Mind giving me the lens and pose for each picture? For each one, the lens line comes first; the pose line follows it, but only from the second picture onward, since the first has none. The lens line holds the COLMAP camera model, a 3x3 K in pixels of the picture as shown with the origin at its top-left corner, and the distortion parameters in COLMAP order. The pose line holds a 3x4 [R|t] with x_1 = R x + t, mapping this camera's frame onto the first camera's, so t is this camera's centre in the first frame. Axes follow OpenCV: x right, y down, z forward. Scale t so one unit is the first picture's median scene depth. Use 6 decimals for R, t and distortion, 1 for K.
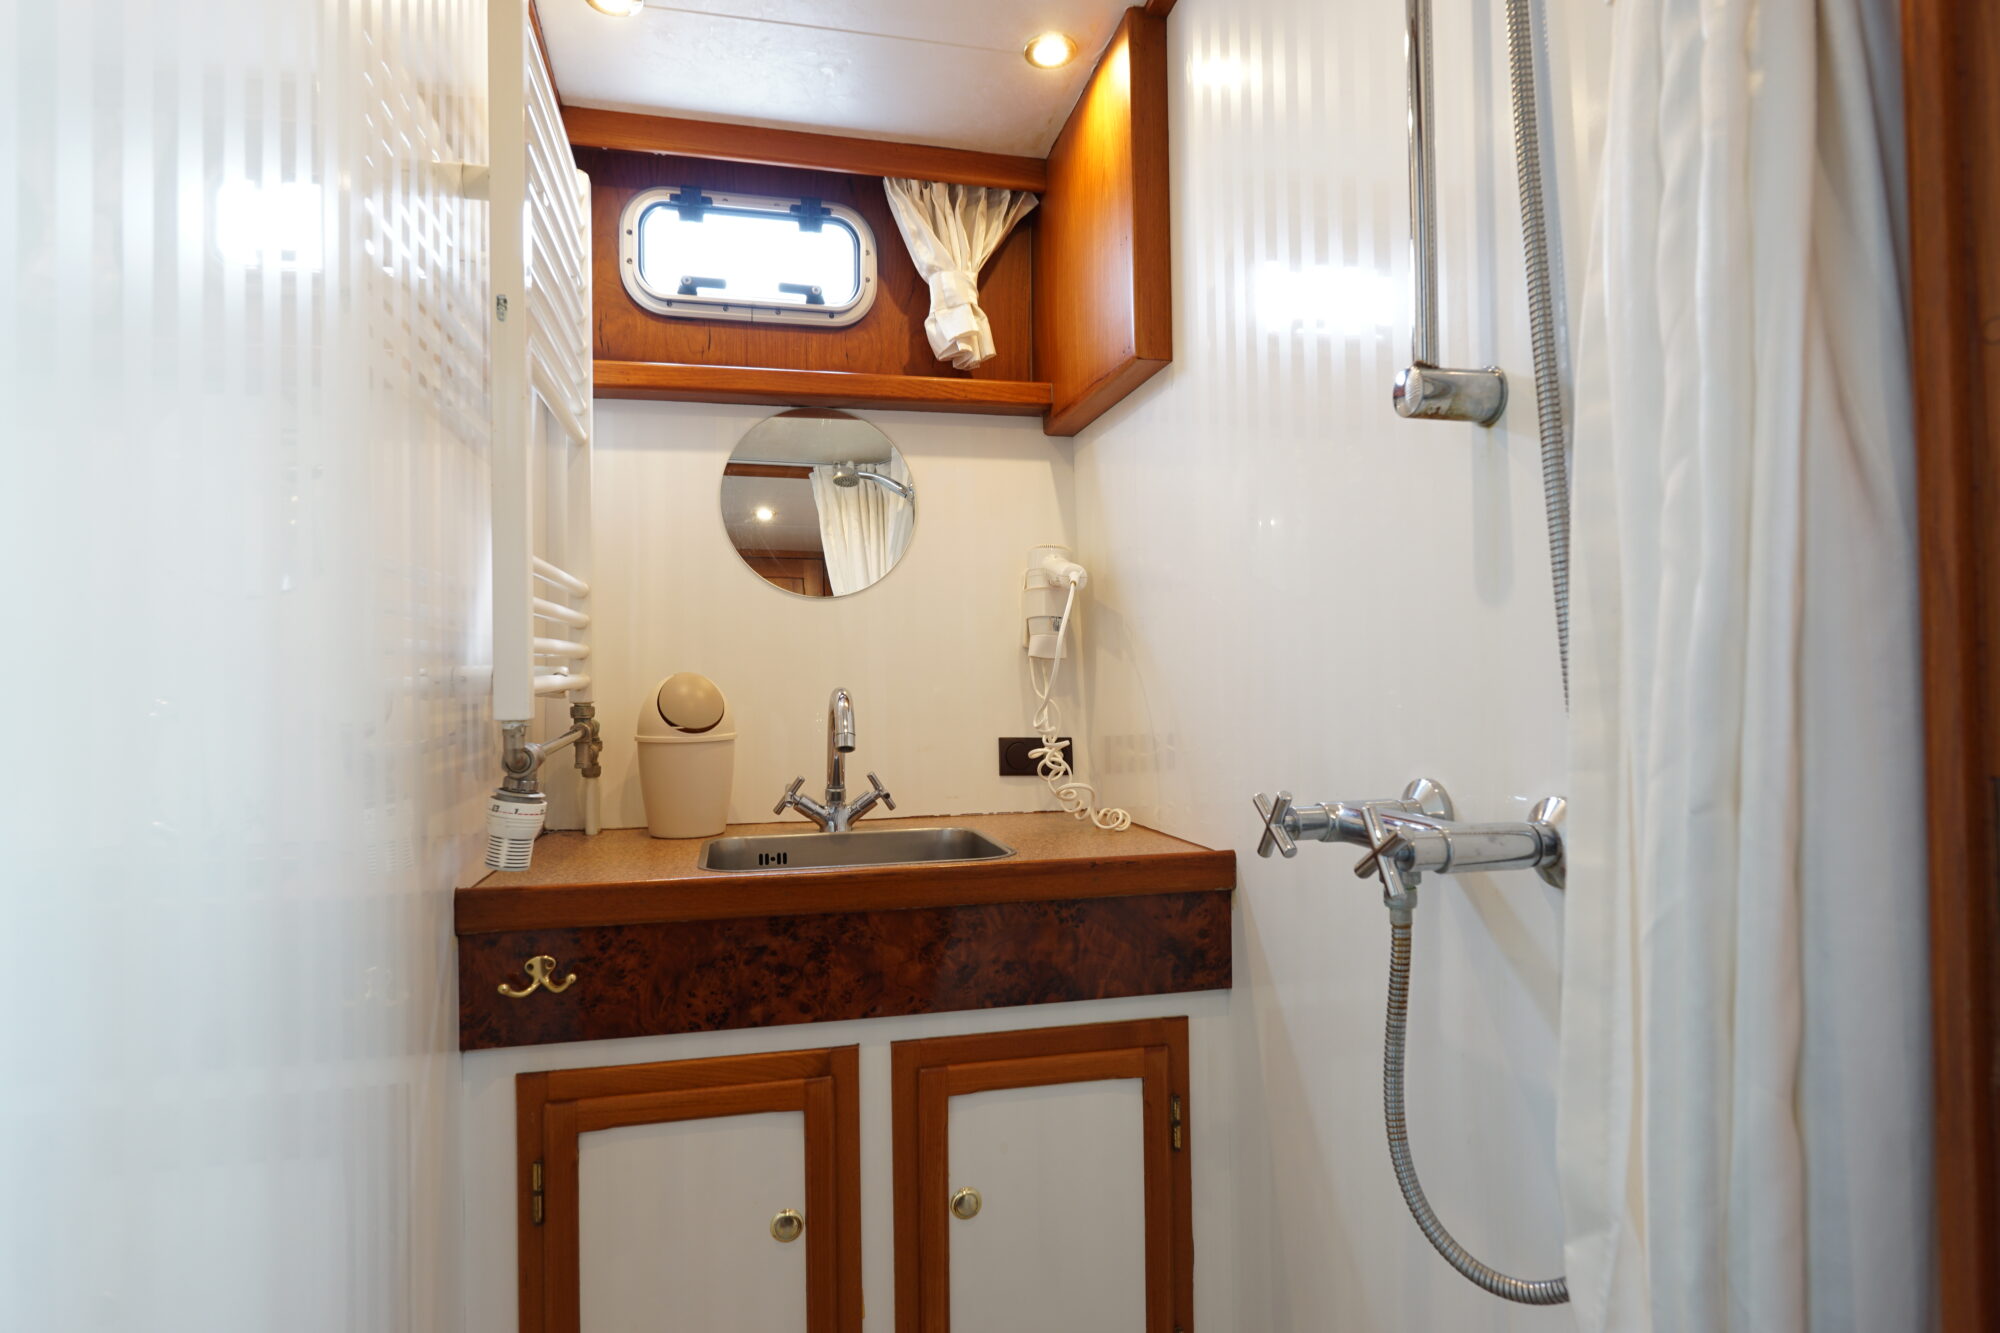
lens RADIAL K [[1108.2, 0, 1001.7], [0, 1108.2, 661.4], [0, 0, 1]] dist [-0.009585, 0.005220]
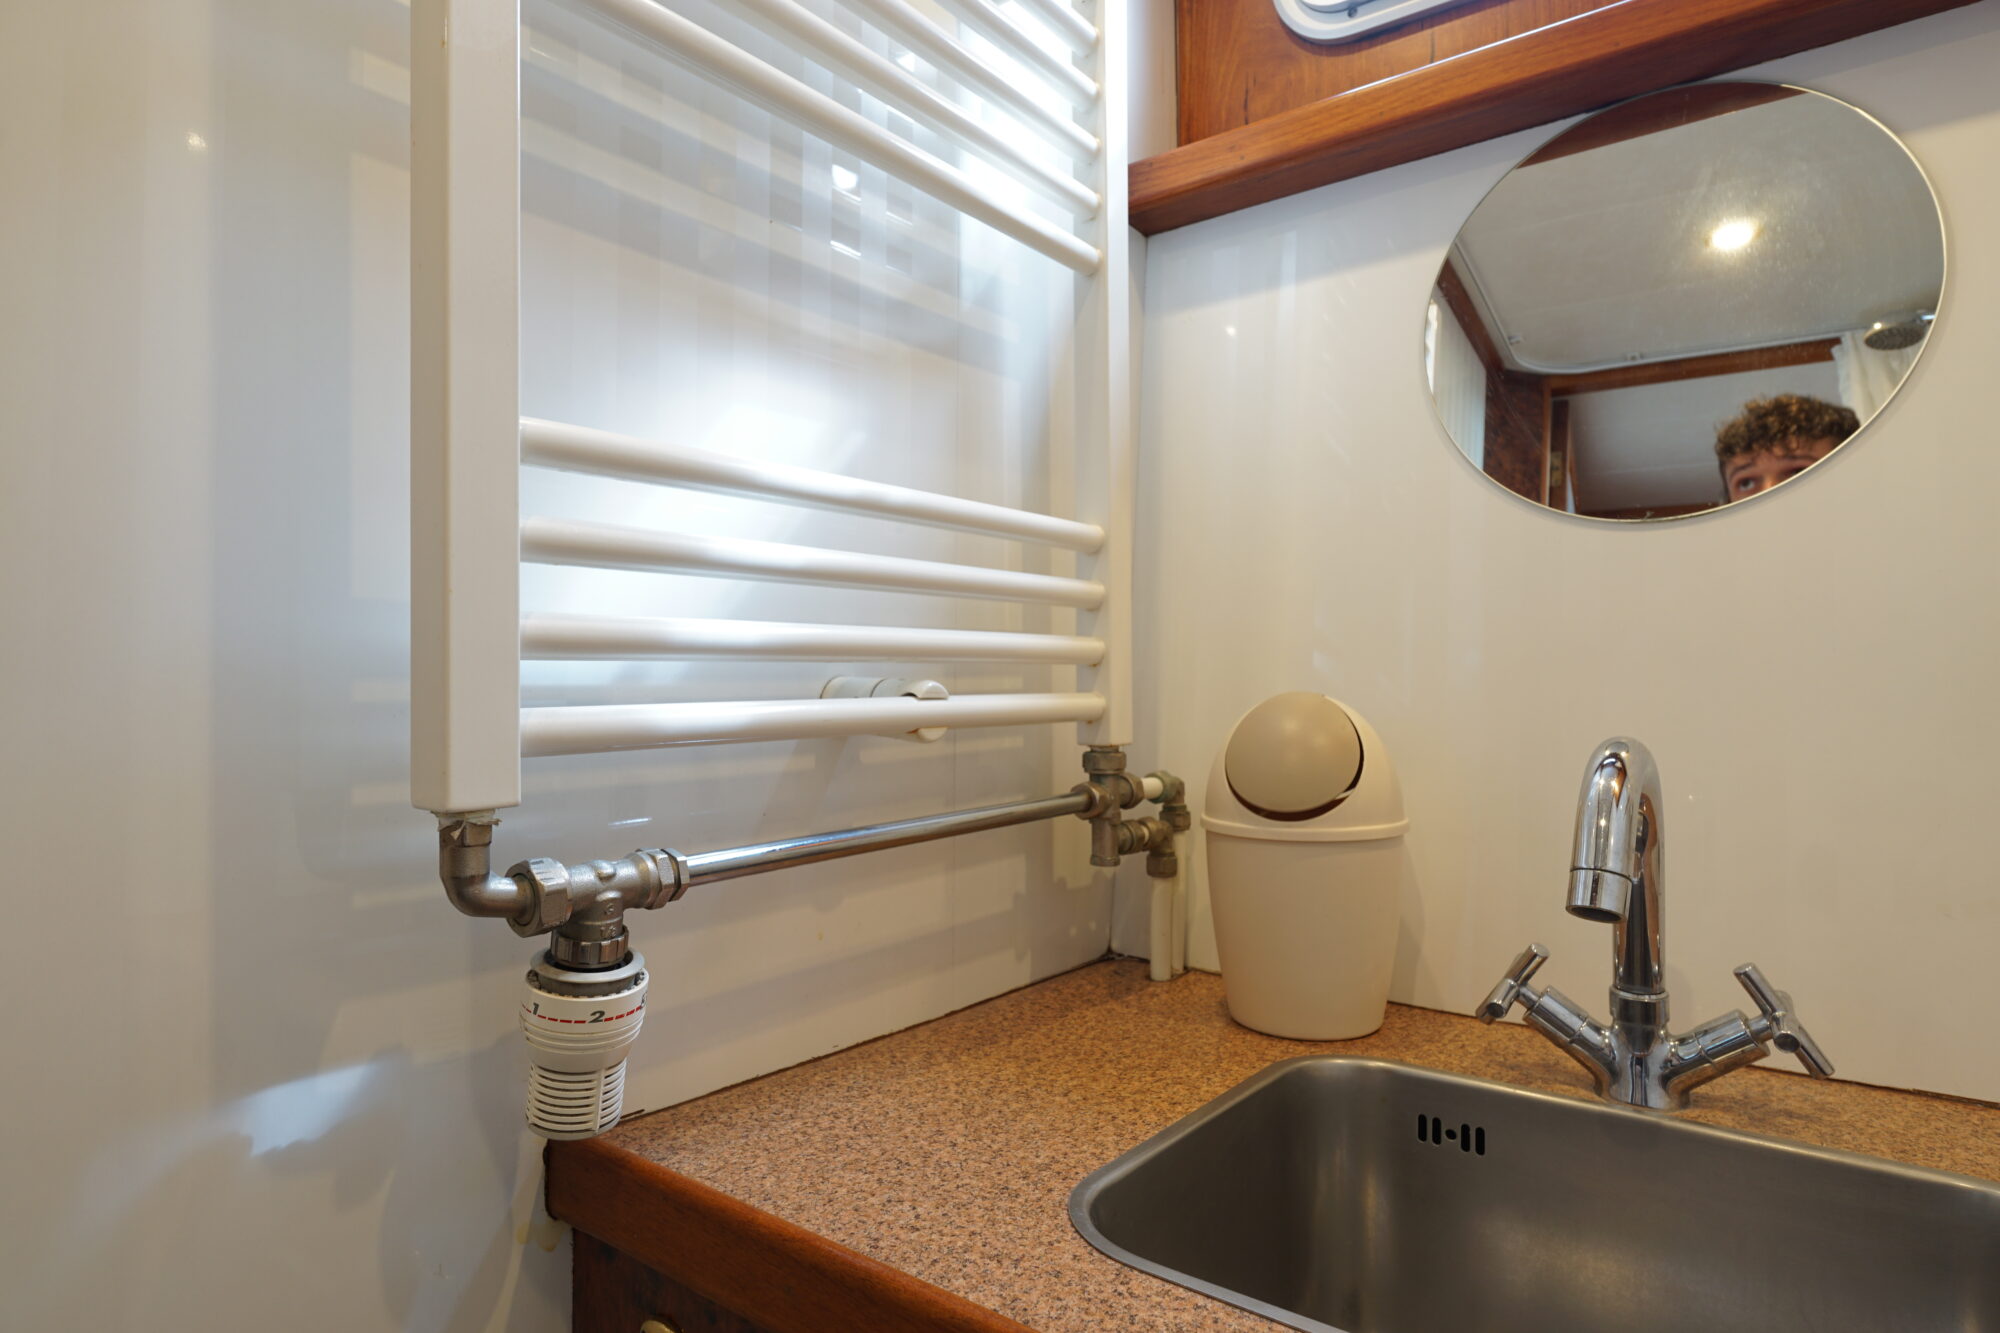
lens RADIAL K [[1108.2, 0, 993.2], [0, 1108.2, 670.4], [0, 0, 1]] dist [-0.009585, 0.005220]
pose [[0.622956, -0.001671, -0.782255, 0.013520], [0.002967, 0.999996, 0.000227, -0.000050], [0.782251, -0.002462, 0.622958, 0.521934]]
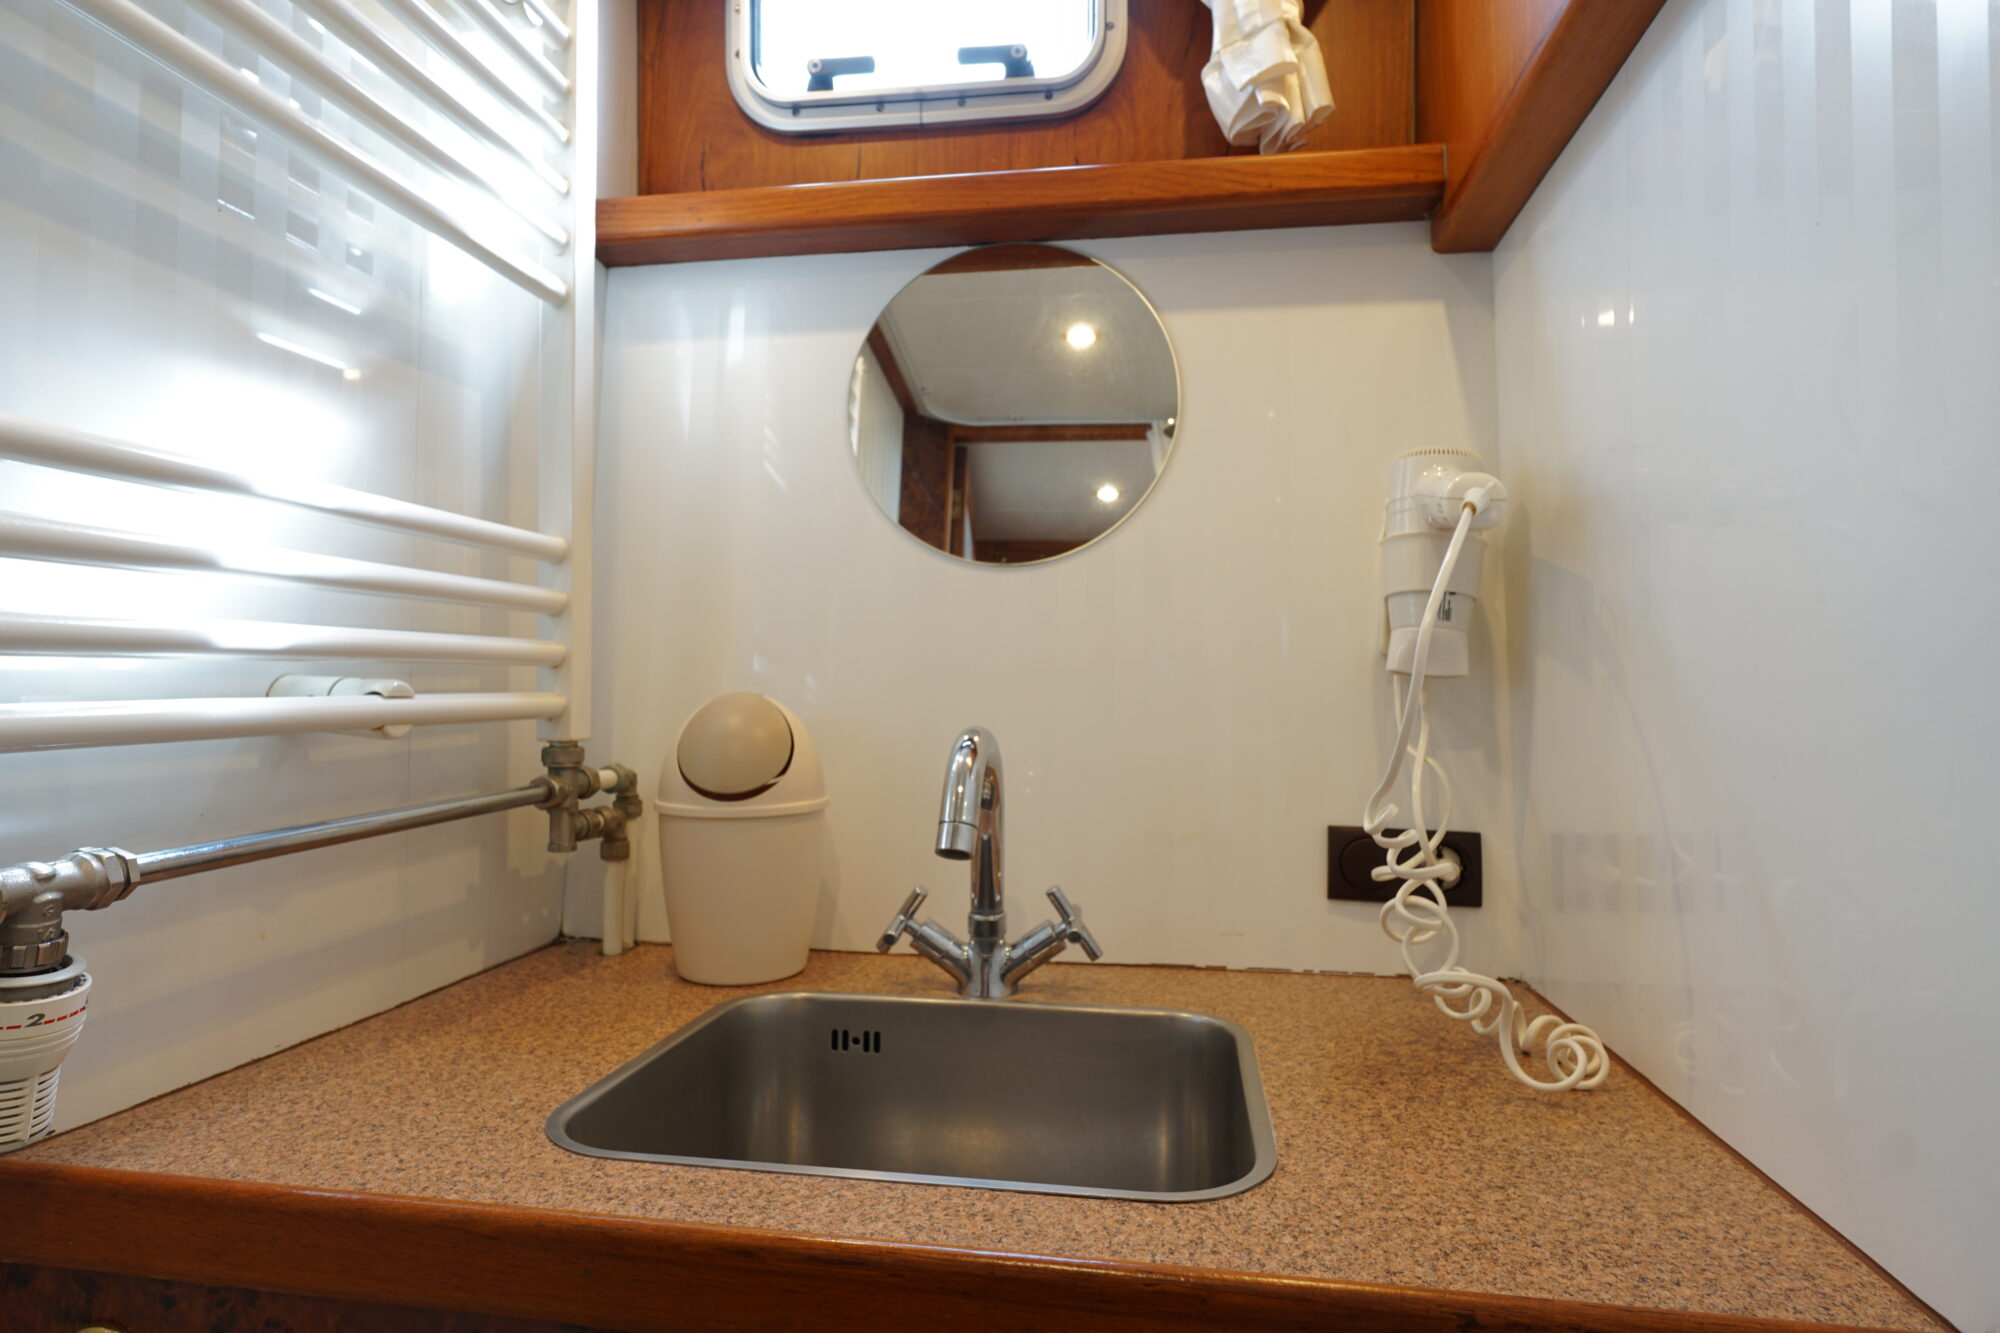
lens RADIAL K [[1108.2, 0, 998.6], [0, 1108.2, 668.0], [0, 0, 1]] dist [-0.009585, 0.005220]
pose [[0.922634, 0.009368, -0.385564, 0.055415], [-0.011883, 0.999921, -0.004141, -0.001708], [0.385495, 0.008402, 0.922672, 0.459397]]
